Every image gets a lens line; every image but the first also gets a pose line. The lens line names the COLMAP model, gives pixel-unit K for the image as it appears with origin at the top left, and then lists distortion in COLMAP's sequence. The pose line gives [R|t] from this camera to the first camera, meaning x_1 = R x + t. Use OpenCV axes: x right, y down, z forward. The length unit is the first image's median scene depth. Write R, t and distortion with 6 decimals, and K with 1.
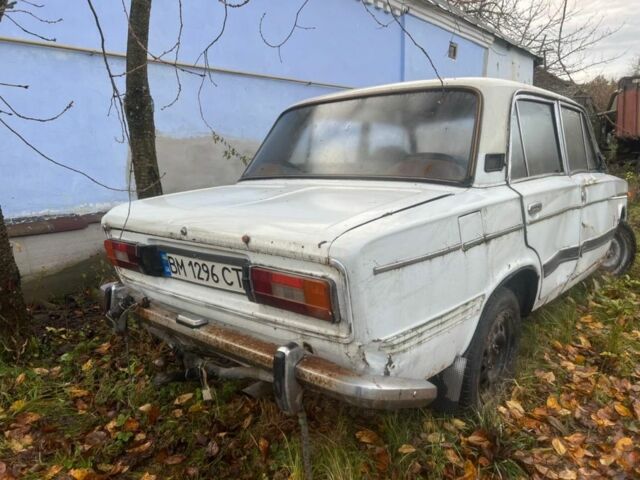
lens RADIAL K [[481.6, 0, 316.7], [0, 481.6, 239.3], [0, 0, 1]] dist [0.056977, -0.058965]
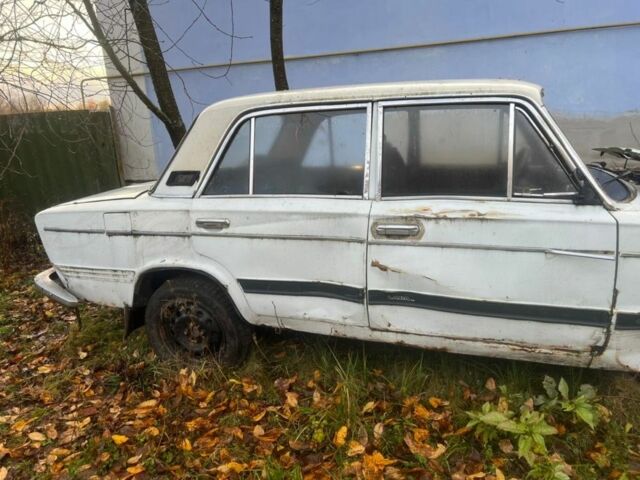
lens RADIAL K [[481.6, 0, 316.7], [0, 481.6, 239.3], [0, 0, 1]] dist [0.056977, -0.058965]
pose [[0.379012, 0.225826, -0.897414, 1.804891], [-0.115847, 0.973717, 0.196101, -0.319458], [0.918112, 0.029638, 0.395211, 0.928300]]
